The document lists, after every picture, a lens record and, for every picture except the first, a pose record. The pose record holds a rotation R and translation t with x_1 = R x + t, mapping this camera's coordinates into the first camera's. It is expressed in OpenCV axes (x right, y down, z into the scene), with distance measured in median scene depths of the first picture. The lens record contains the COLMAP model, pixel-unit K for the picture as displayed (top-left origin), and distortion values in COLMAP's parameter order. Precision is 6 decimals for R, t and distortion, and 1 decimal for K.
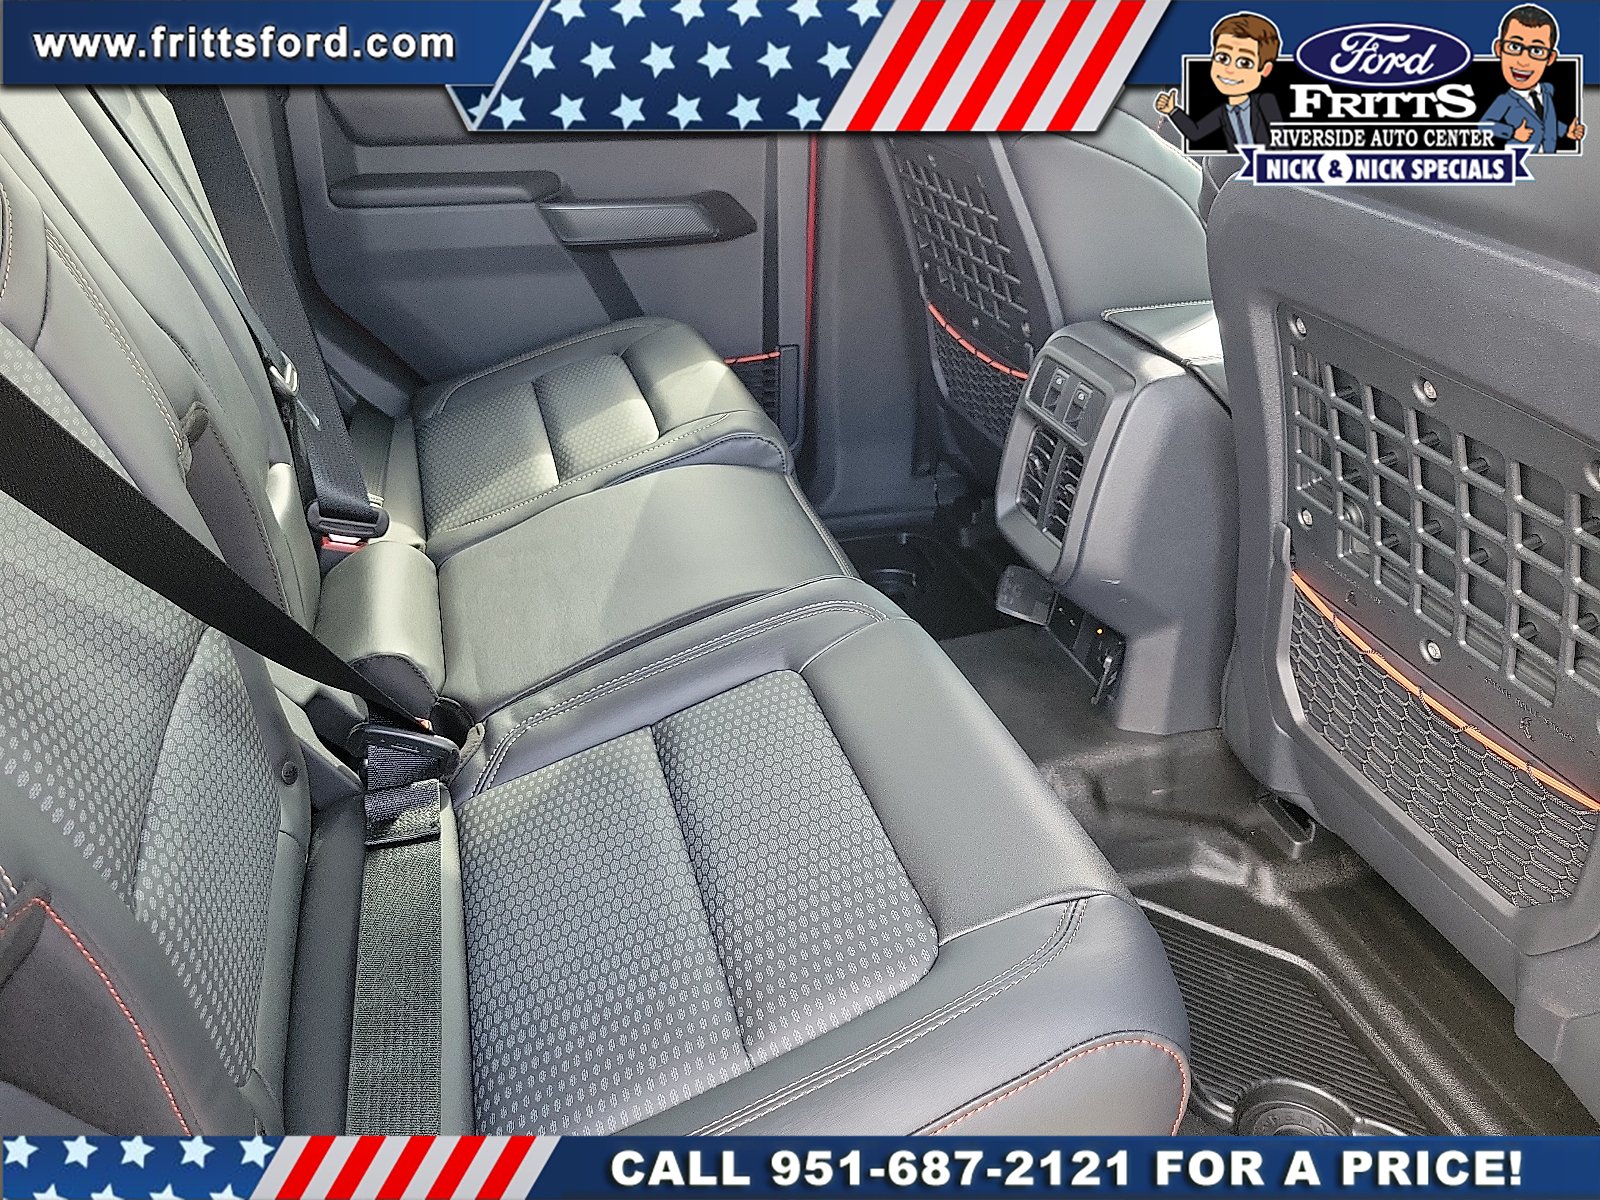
lens RADIAL K [[1207.2, 0, 800.0], [0, 1207.2, 600.0], [0, 0, 1]] dist [0.057882, -0.000116]
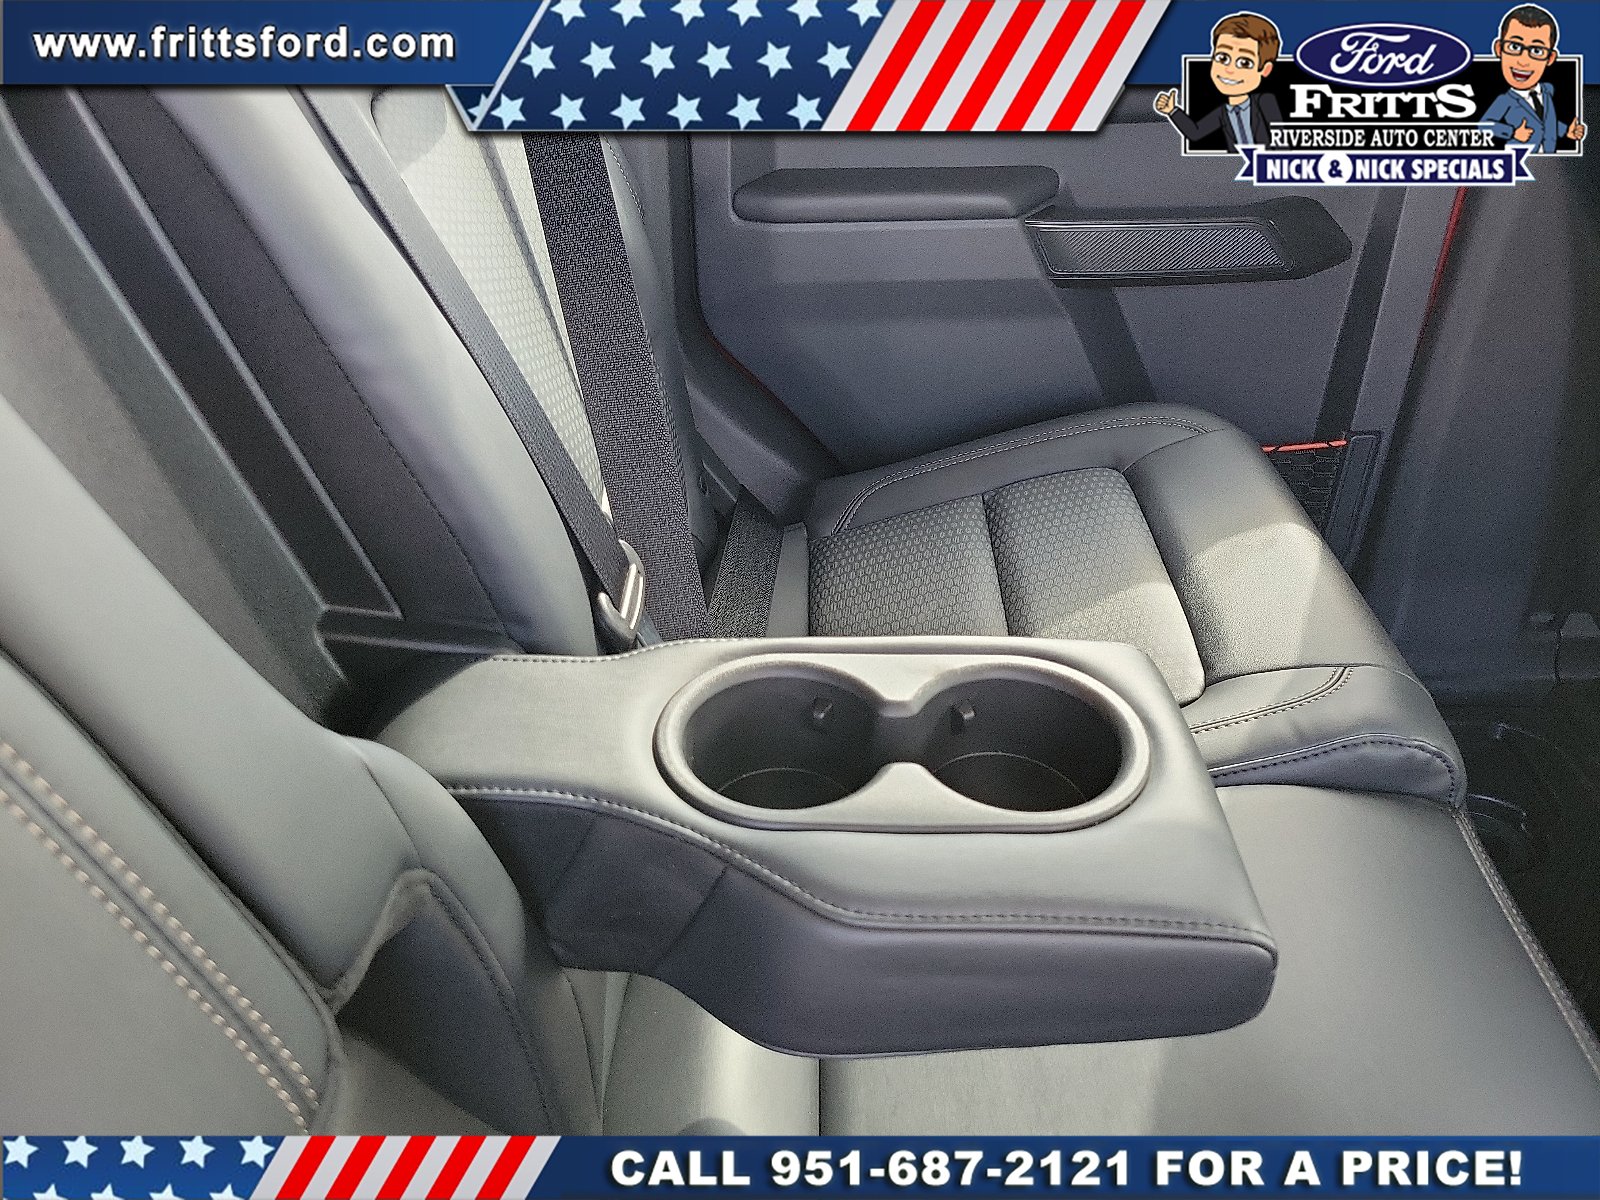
lens RADIAL K [[1207.2, 0, 800.0], [0, 1207.2, 600.0], [0, 0, 1]] dist [0.057882, -0.000116]
pose [[0.953218, 0.142797, -0.266430, -0.125567], [-0.119259, 0.987547, 0.102611, -0.174048], [0.277764, -0.066036, 0.958377, 0.317167]]
